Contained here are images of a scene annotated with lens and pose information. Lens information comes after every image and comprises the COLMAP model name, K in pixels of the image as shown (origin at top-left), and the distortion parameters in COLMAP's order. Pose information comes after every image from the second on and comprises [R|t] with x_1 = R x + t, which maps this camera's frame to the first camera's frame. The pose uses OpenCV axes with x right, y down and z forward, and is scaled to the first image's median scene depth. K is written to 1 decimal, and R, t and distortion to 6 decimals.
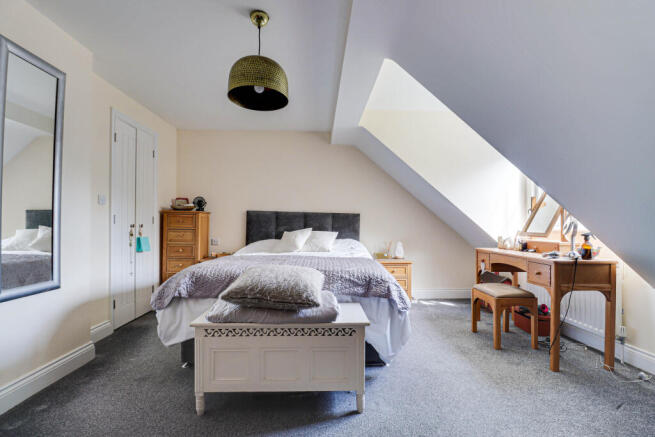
lens RADIAL K [[307.8, 0, 329.4], [0, 307.8, 222.5], [0, 0, 1]] dist [-0.010487, -0.003411]
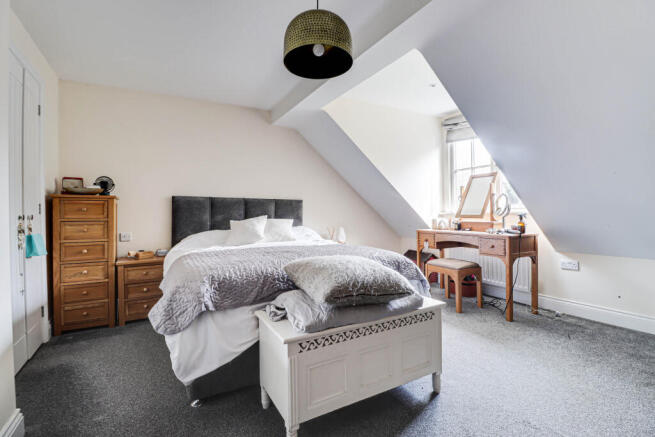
lens RADIAL K [[307.8, 0, 328.7], [0, 307.8, 212.7], [0, 0, 1]] dist [-0.010487, -0.003411]
pose [[0.889435, -0.017353, 0.456732, -0.419772], [0.013986, 0.999844, 0.010751, 0.003310], [-0.456848, -0.003175, 0.889539, 0.162464]]
